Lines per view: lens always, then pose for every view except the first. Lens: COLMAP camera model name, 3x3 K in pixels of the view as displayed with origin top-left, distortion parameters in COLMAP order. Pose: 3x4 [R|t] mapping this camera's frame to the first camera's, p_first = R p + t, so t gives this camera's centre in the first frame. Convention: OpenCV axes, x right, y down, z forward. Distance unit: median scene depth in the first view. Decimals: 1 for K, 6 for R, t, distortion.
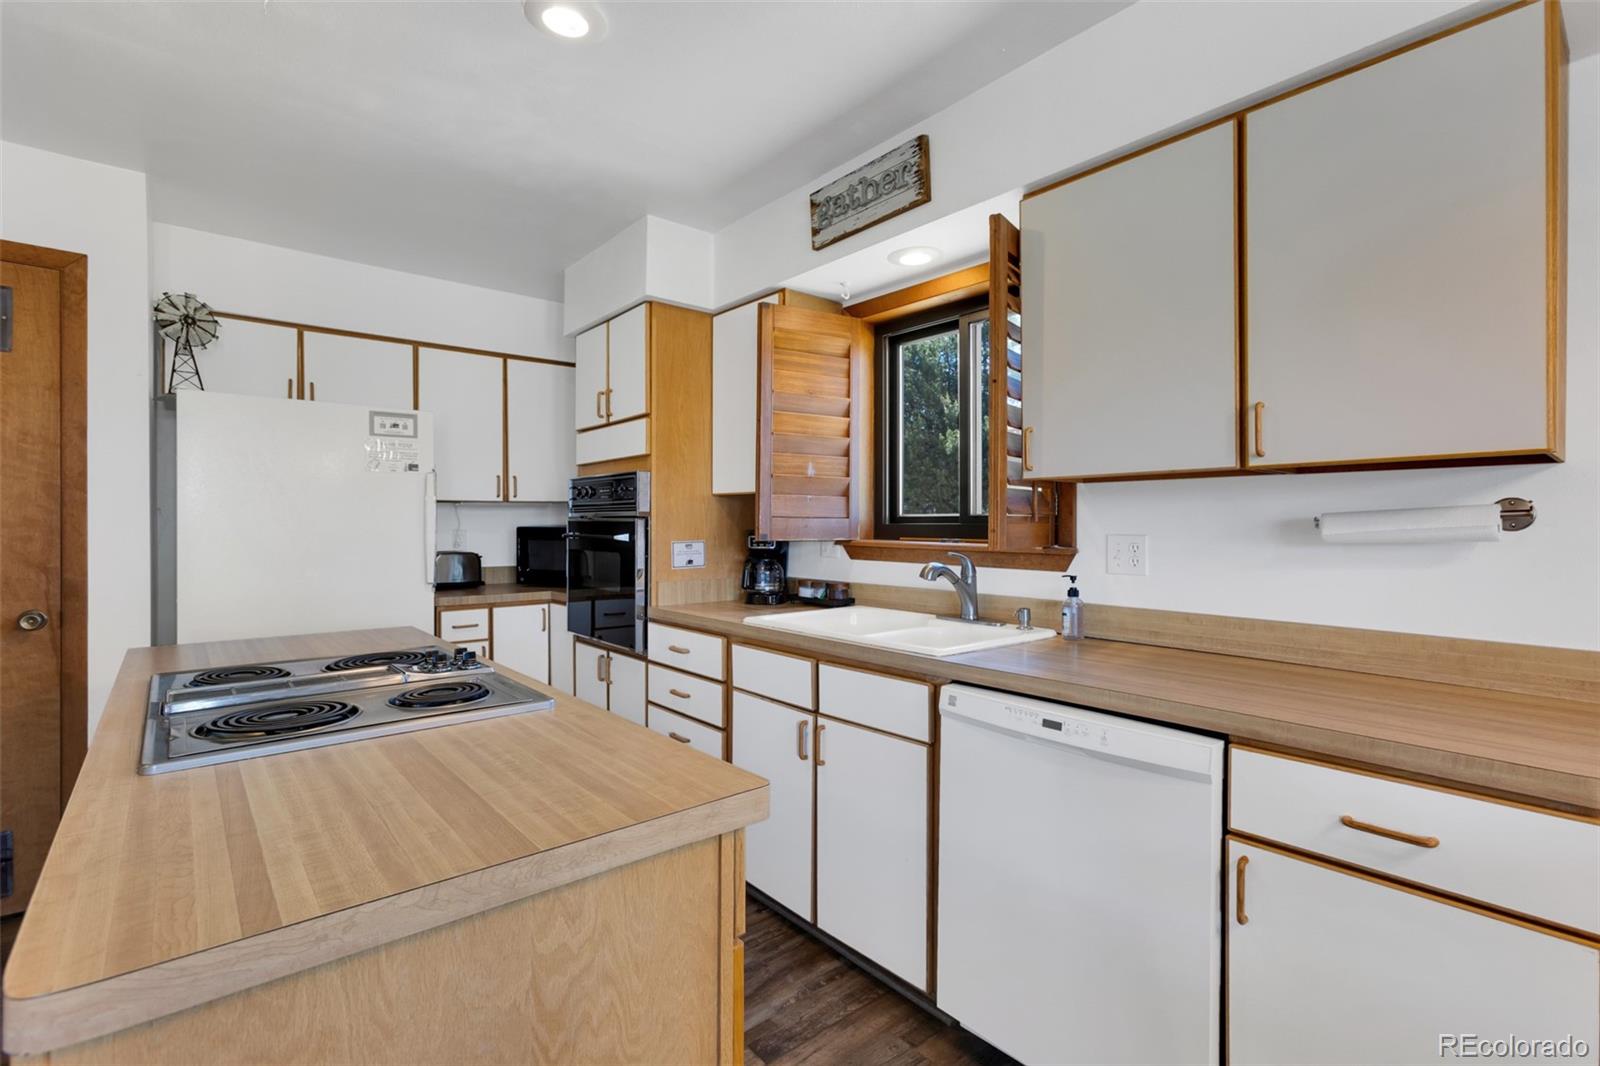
lens RADIAL K [[718.6, 0, 785.7], [0, 718.6, 525.2], [0, 0, 1]] dist [-0.015412, 0.005458]
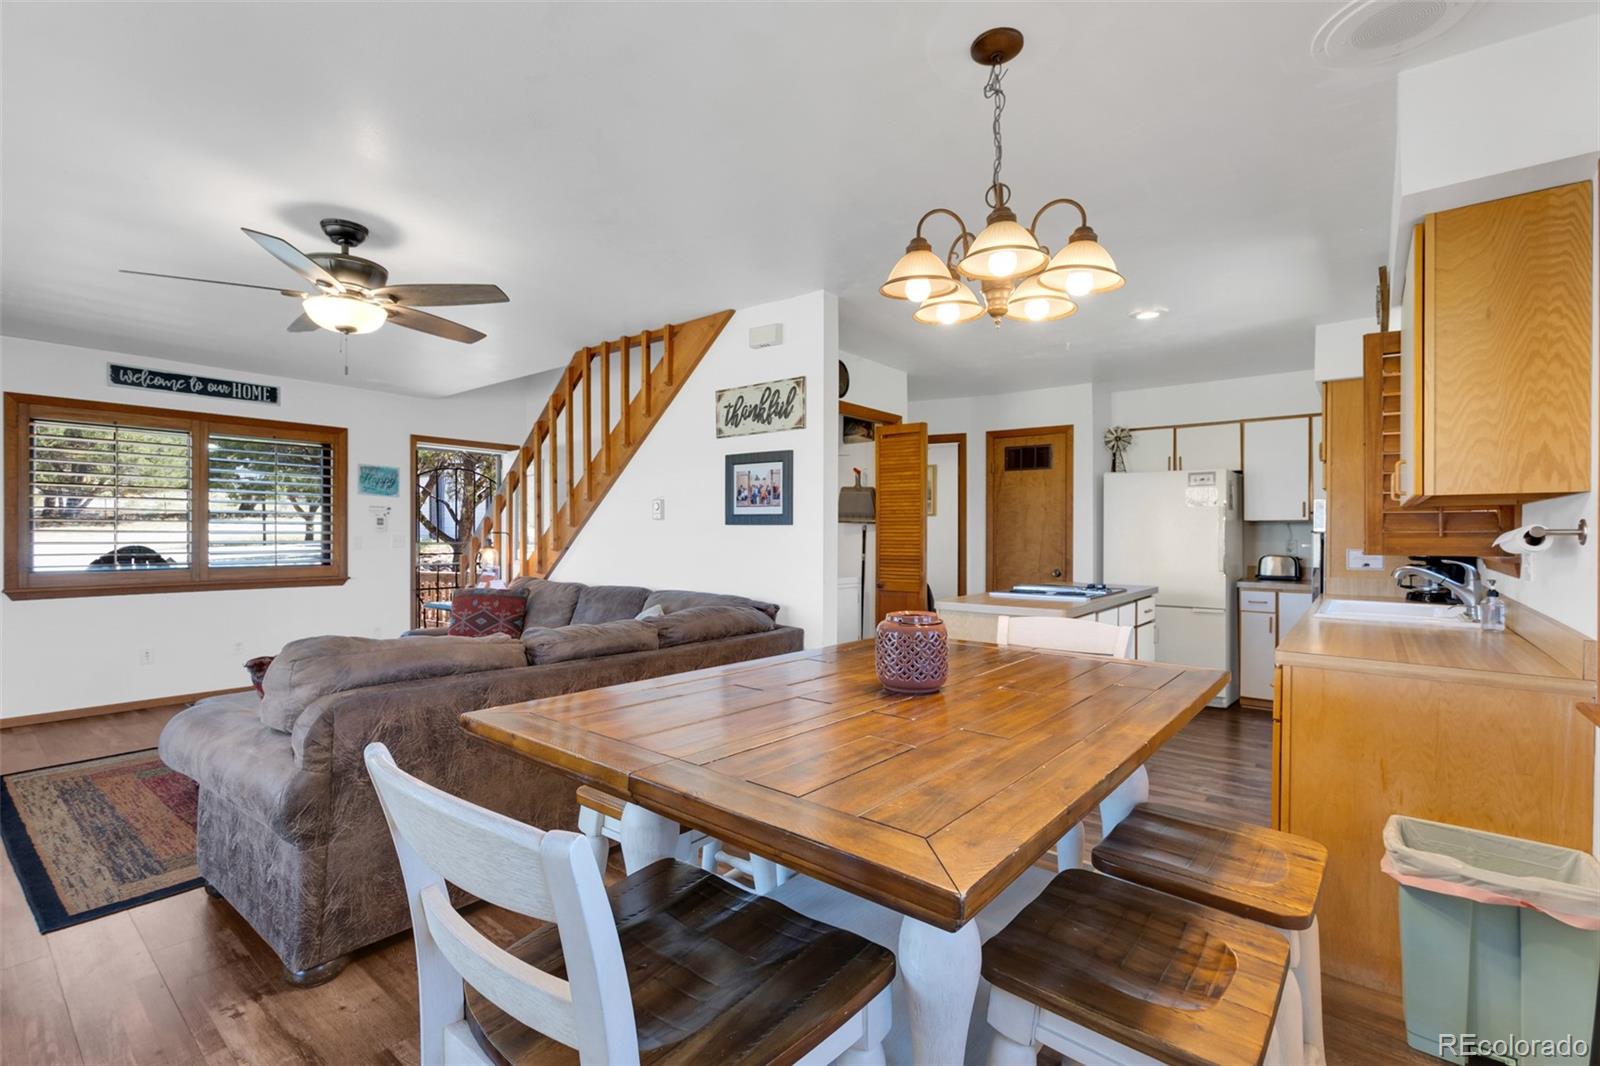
lens RADIAL K [[718.6, 0, 809.2], [0, 718.6, 529.8], [0, 0, 1]] dist [-0.015412, 0.005458]
pose [[0.197124, -0.003485, -0.980372, 1.072791], [-0.005032, 0.999977, -0.004566, -0.003366], [0.980366, 0.005833, 0.197102, -0.317473]]
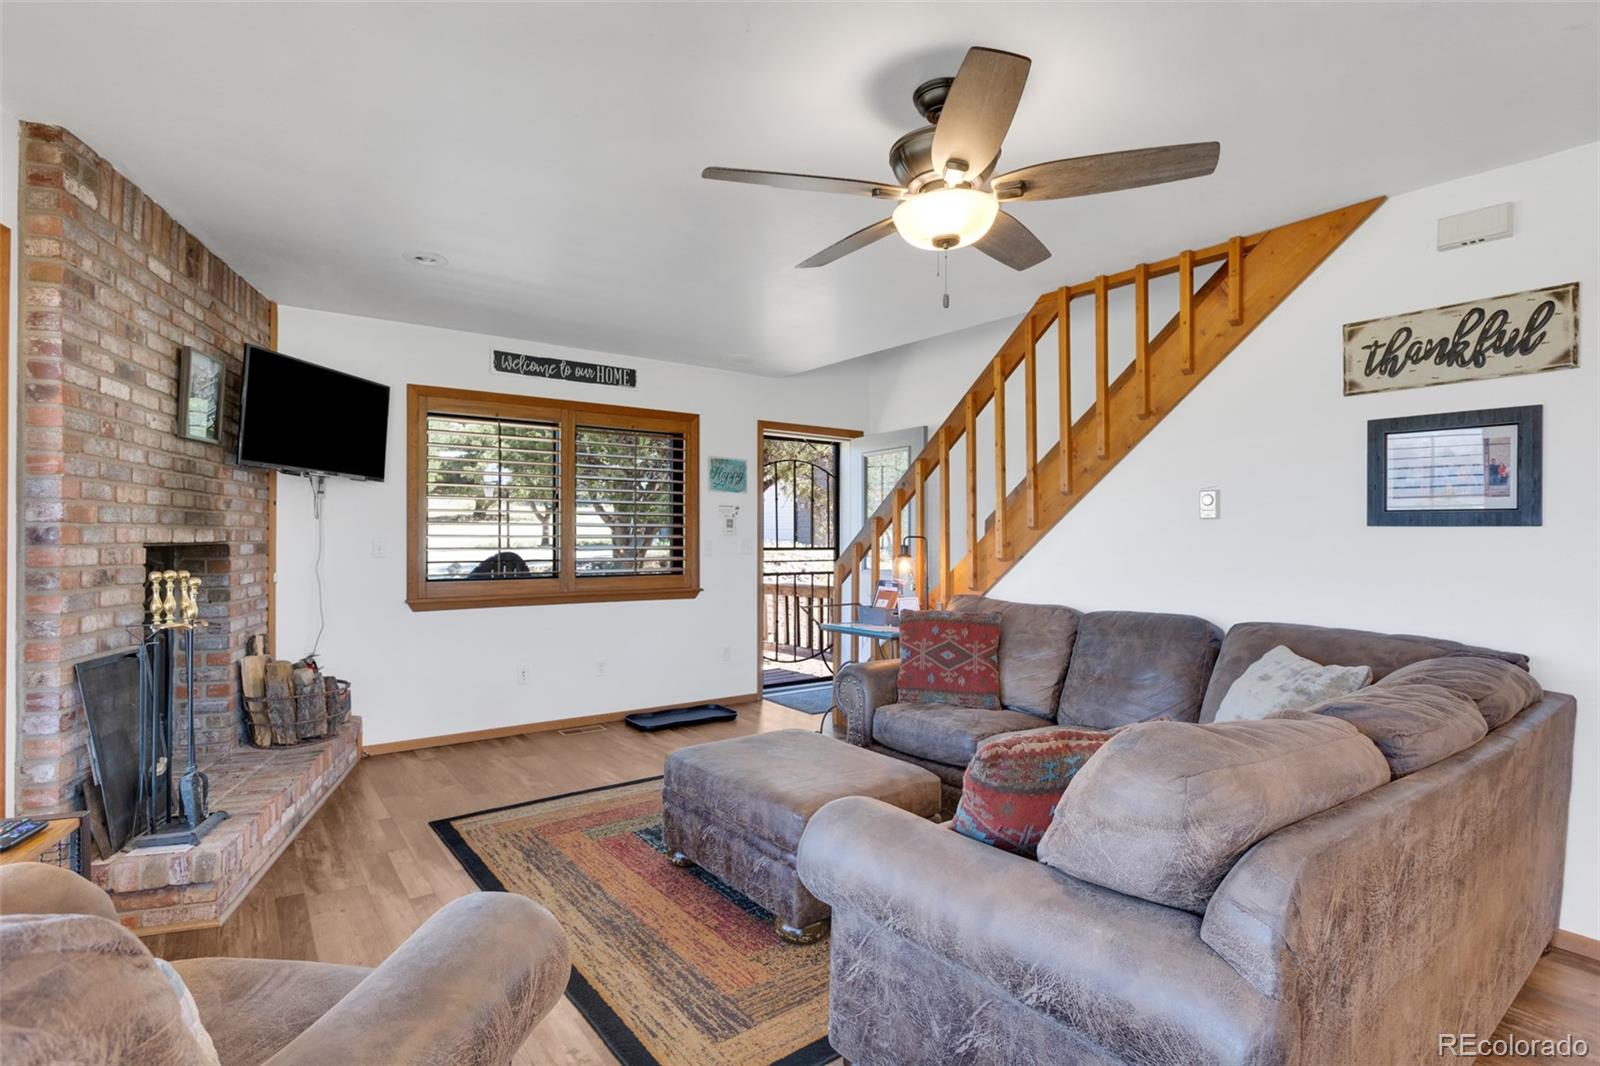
lens RADIAL K [[799.4, 0, 809.0], [0, 799.4, 530.2], [0, 0, 1]] dist [-0.004808, 0.006039]
pose [[-0.062269, -0.003916, -0.998052, 0.718627], [-0.004141, 0.999985, -0.003665, -0.007199], [0.998051, 0.003904, -0.062284, -0.874635]]
